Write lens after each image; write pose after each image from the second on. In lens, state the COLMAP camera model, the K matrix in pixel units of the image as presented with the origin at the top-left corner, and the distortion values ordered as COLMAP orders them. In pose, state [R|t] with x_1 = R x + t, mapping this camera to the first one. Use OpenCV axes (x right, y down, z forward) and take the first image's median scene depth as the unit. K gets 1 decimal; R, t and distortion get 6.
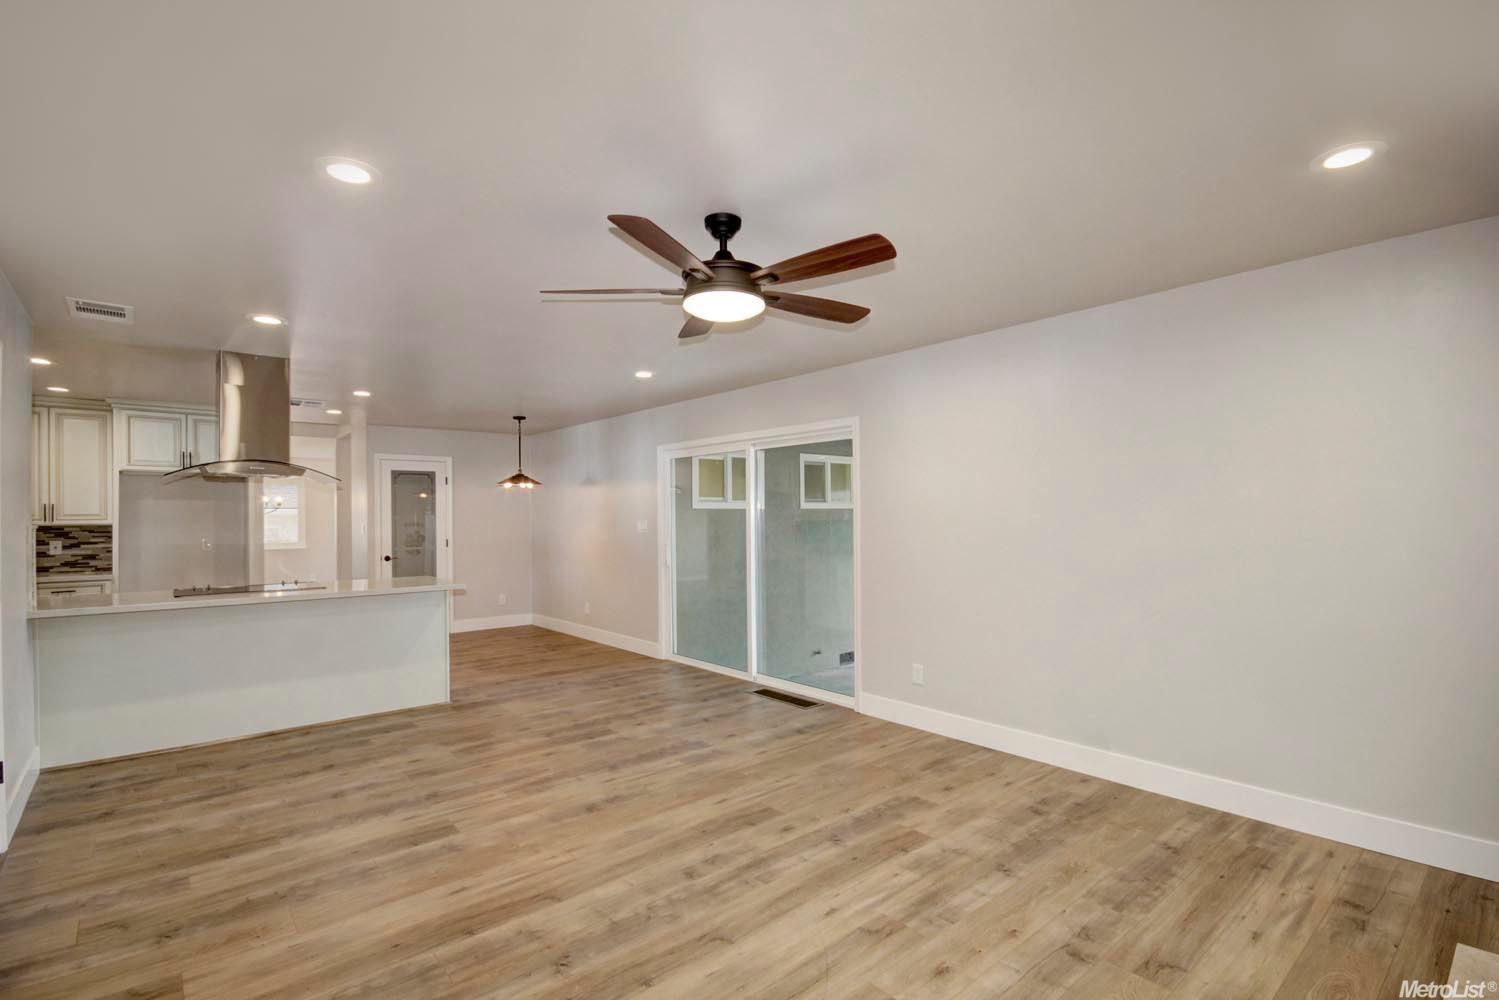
lens RADIAL K [[701.0, 0, 750.5], [0, 701.0, 515.9], [0, 0, 1]] dist [0.002547, -0.013586]
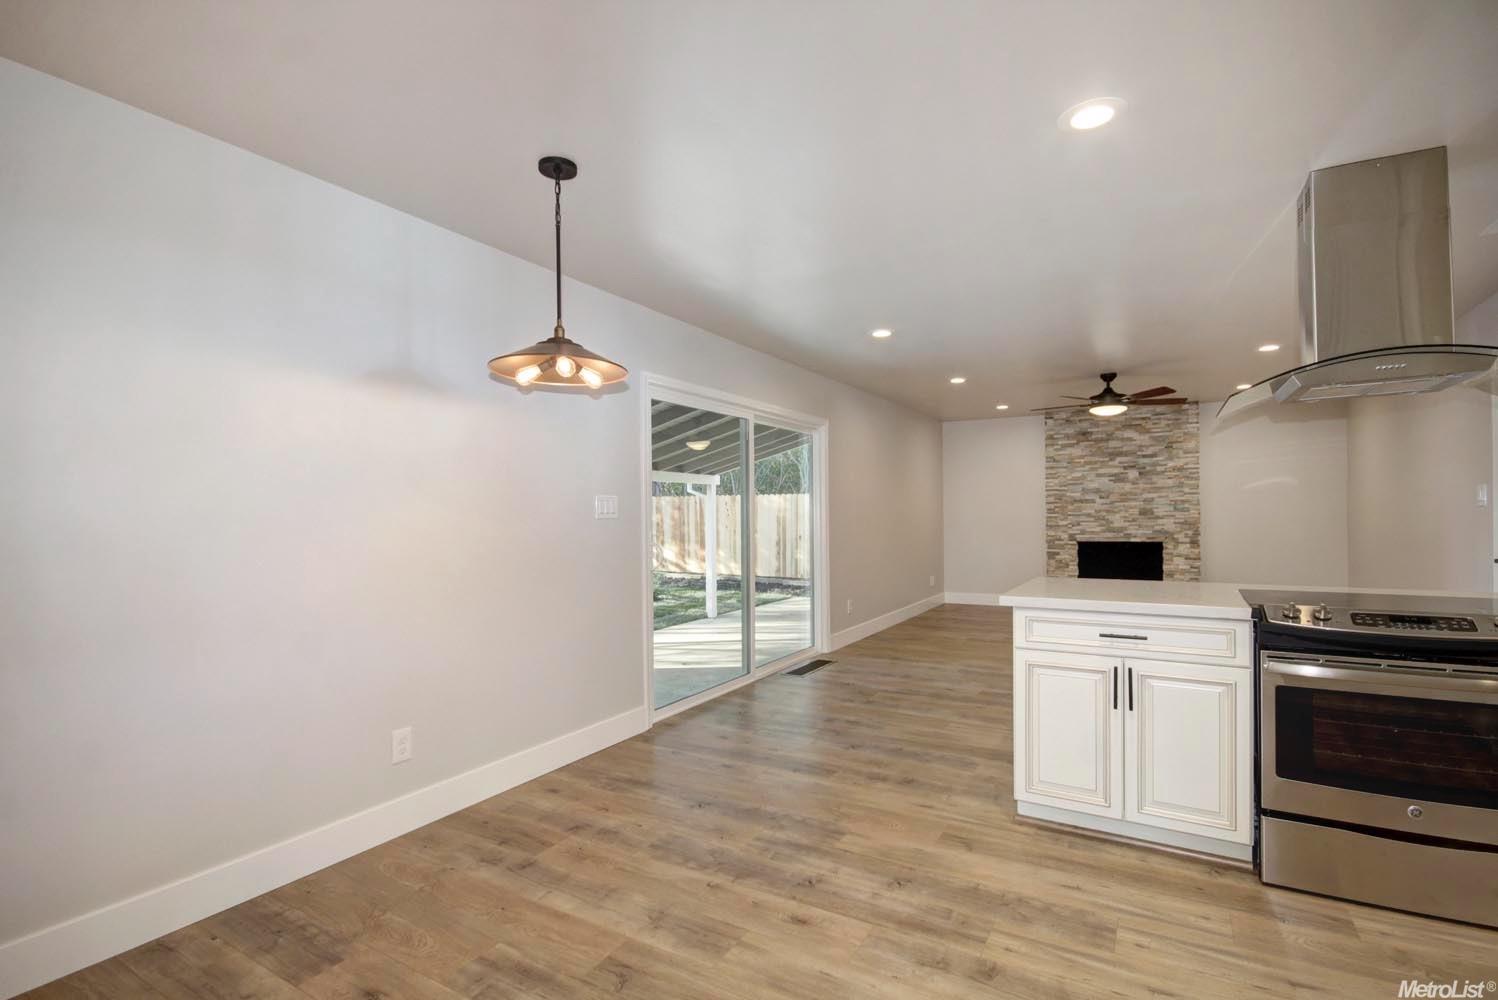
lens RADIAL K [[701.0, 0, 756.6], [0, 701.0, 516.2], [0, 0, 1]] dist [0.000223, -0.000227]
pose [[-0.334797, 0.008167, 0.942255, -1.453975], [0.009774, 0.999939, -0.005194, 0.055453], [-0.942239, 0.007470, -0.334857, 2.241773]]
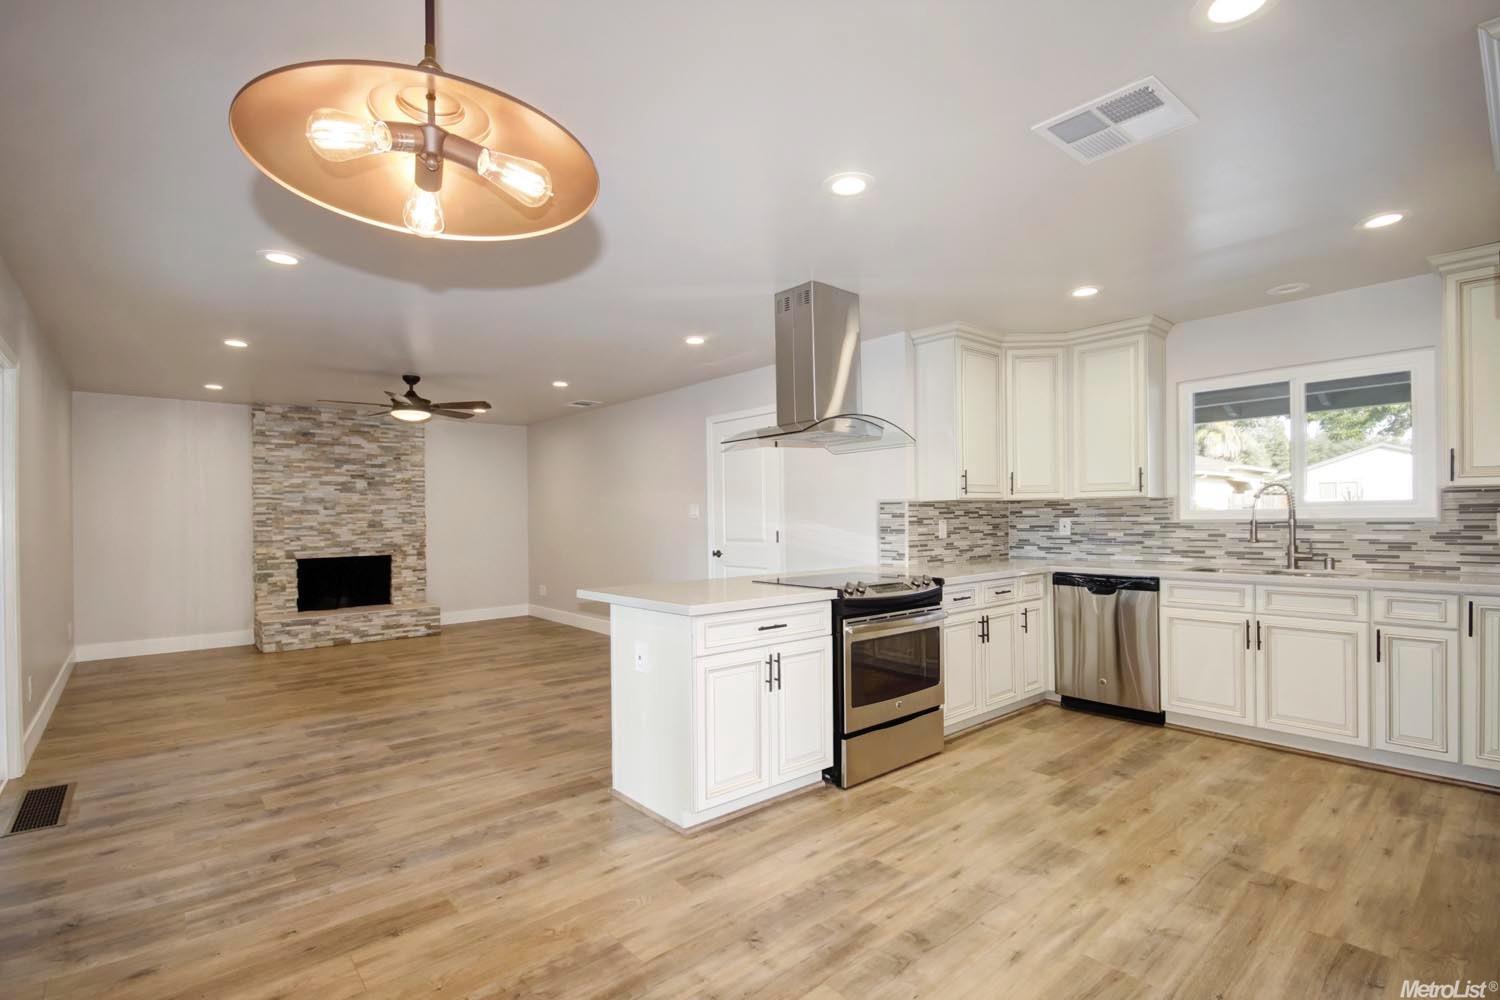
lens RADIAL K [[698.1, 0, 761.3], [0, 698.1, 518.6], [0, 0, 1]] dist [0.002218, -0.005804]
pose [[-0.999608, 0.018642, -0.020869, -0.848592], [0.018704, 0.999821, -0.002770, 0.052410], [0.020814, -0.003159, -0.999778, 2.485120]]
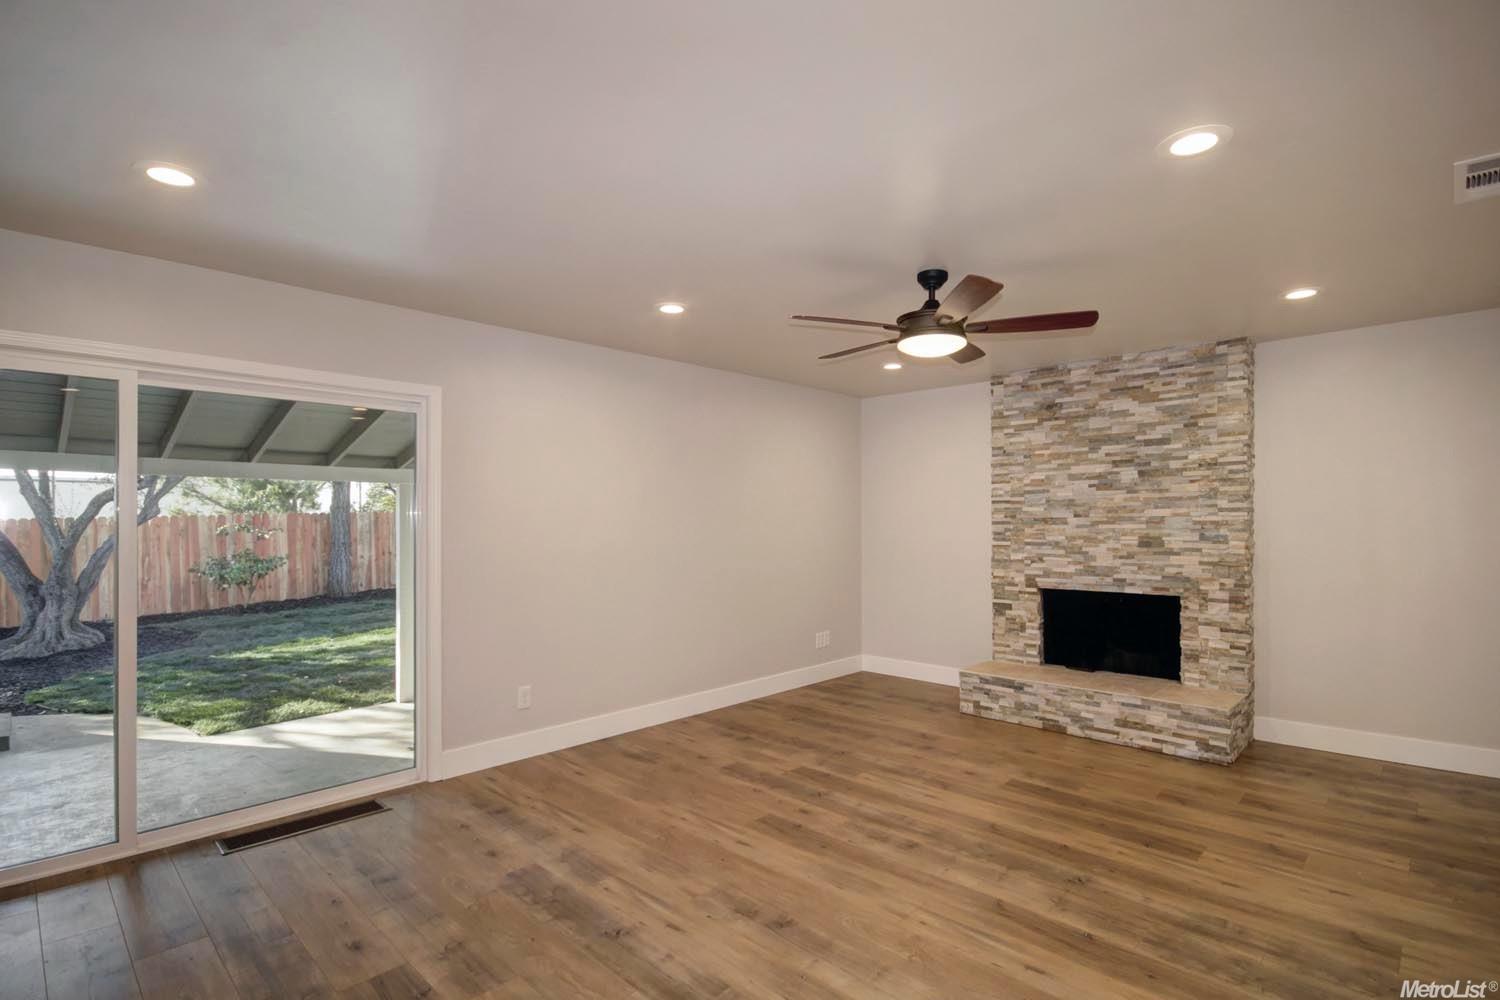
lens RADIAL K [[720.4, 0, 749.3], [0, 720.4, 517.0], [0, 0, 1]] dist [0.001021, 0.000198]
pose [[-0.098648, 0.012837, 0.995040, -0.938169], [-0.000757, 0.999916, -0.012974, 0.012076], [-0.995122, -0.002033, -0.098630, 1.080167]]
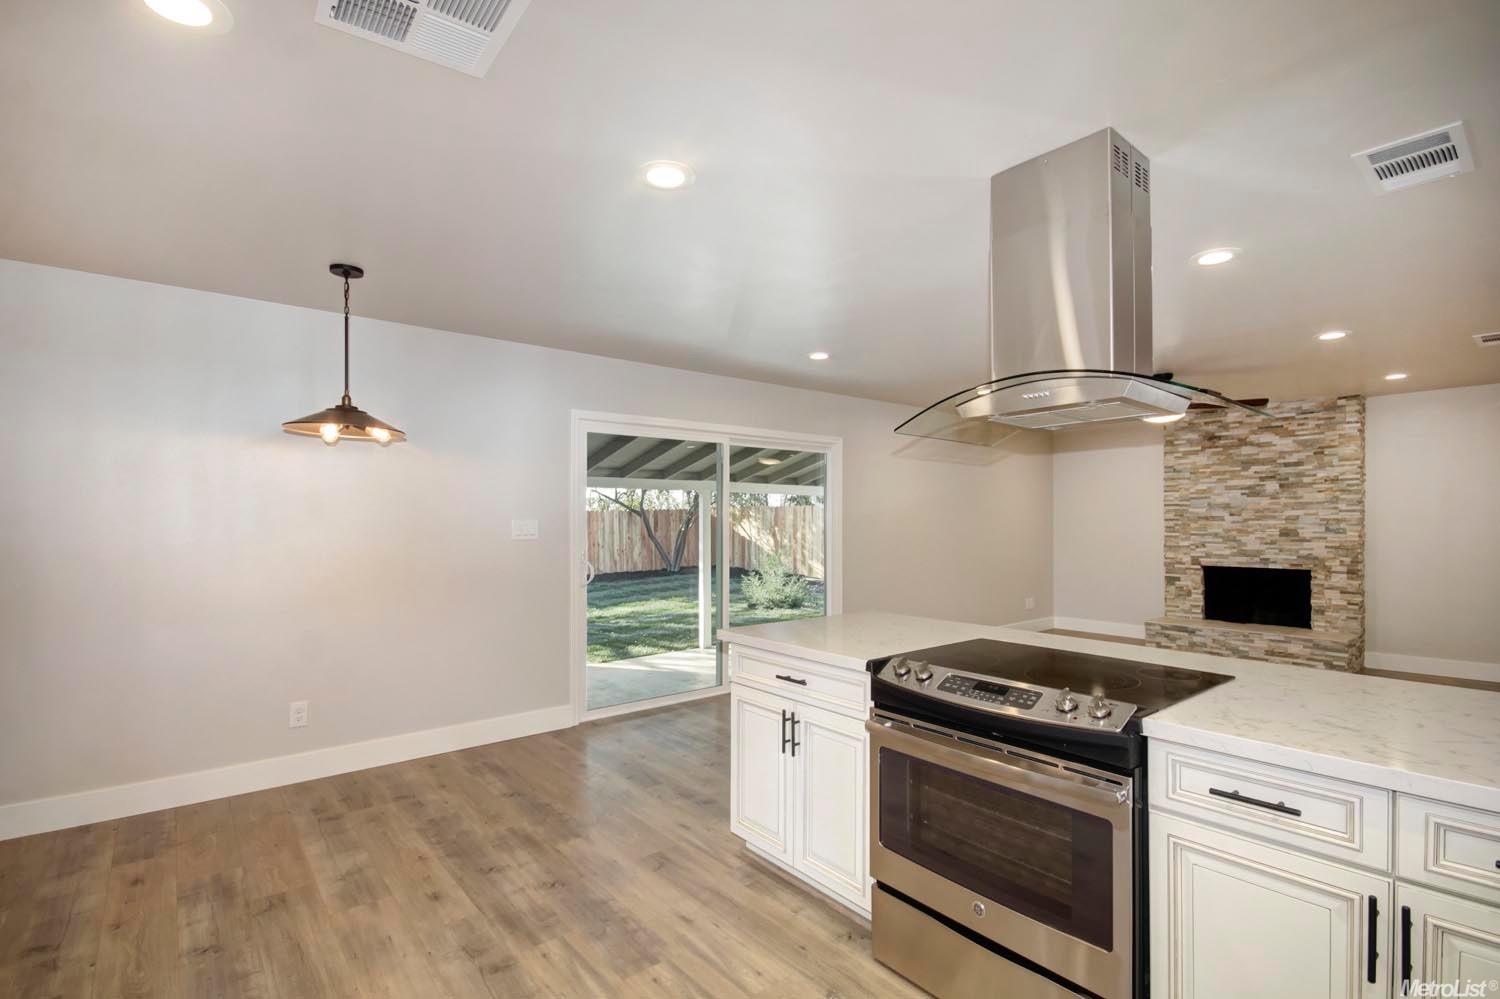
lens RADIAL K [[702.3, 0, 755.6], [0, 702.3, 516.4], [0, 0, 1]] dist [-0.000935, -0.001219]
pose [[0.007488, 0.011767, 0.999903, -1.614617], [-0.002280, 0.999928, -0.011751, 0.021878], [-0.999969, -0.002191, 0.007514, 1.655733]]
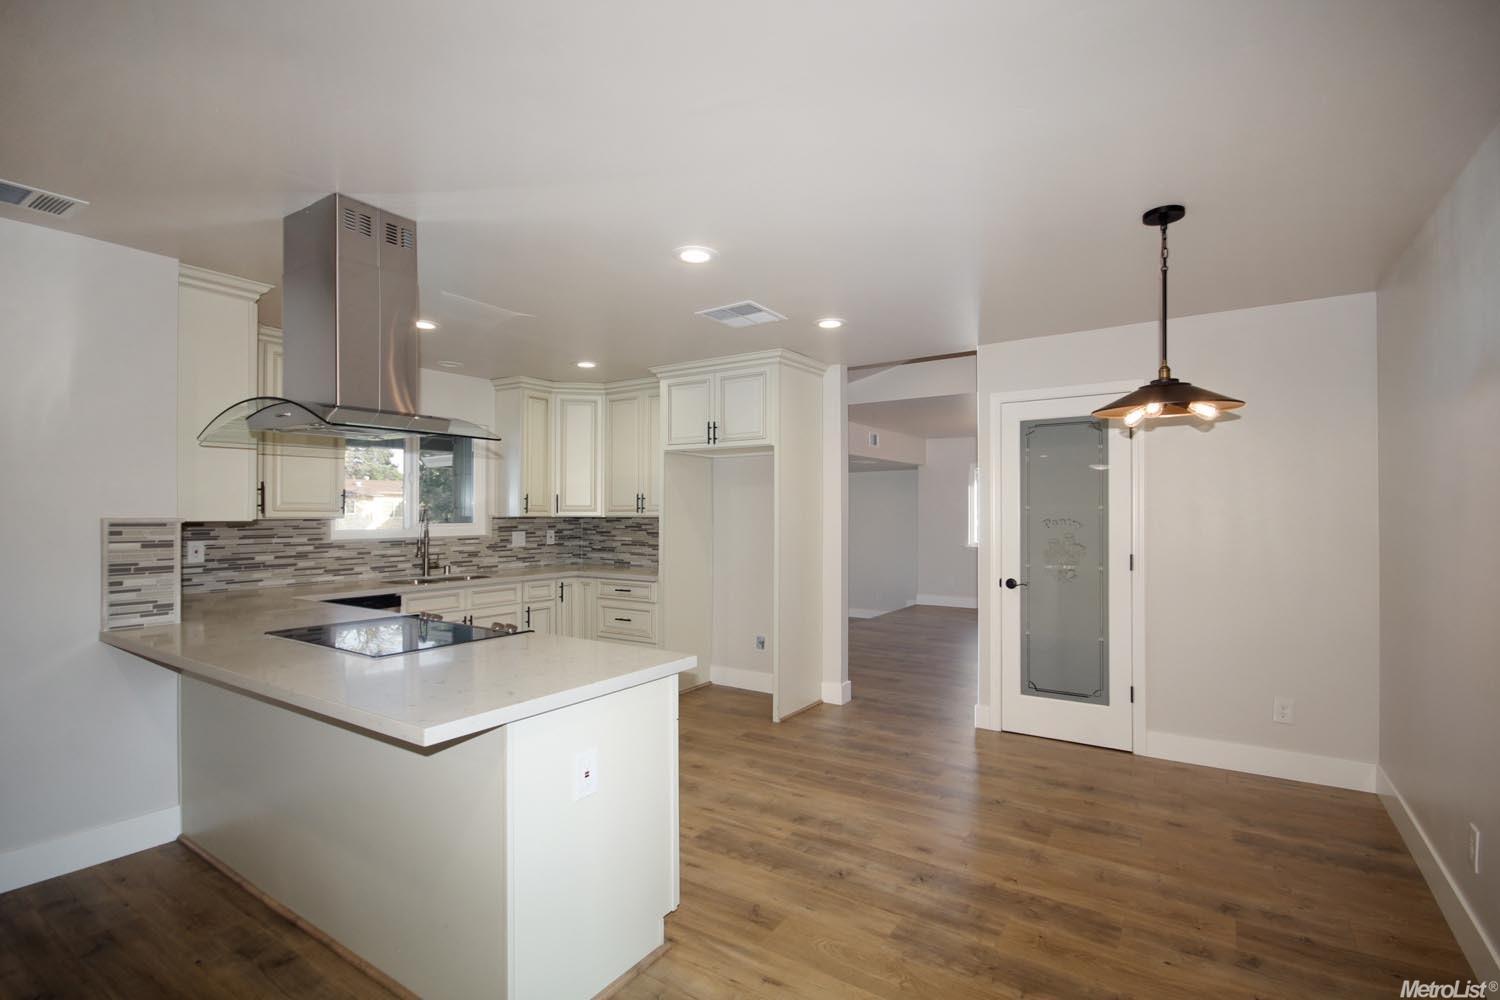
lens RADIAL K [[693.5, 0, 736.0], [0, 693.5, 507.4], [0, 0, 1]] dist [-0.007869, -0.000359]
pose [[0.260546, -0.003918, -0.965453, -0.139105], [0.007970, 0.999966, -0.001907, 0.009769], [0.965429, -0.007198, 0.260569, 1.574021]]
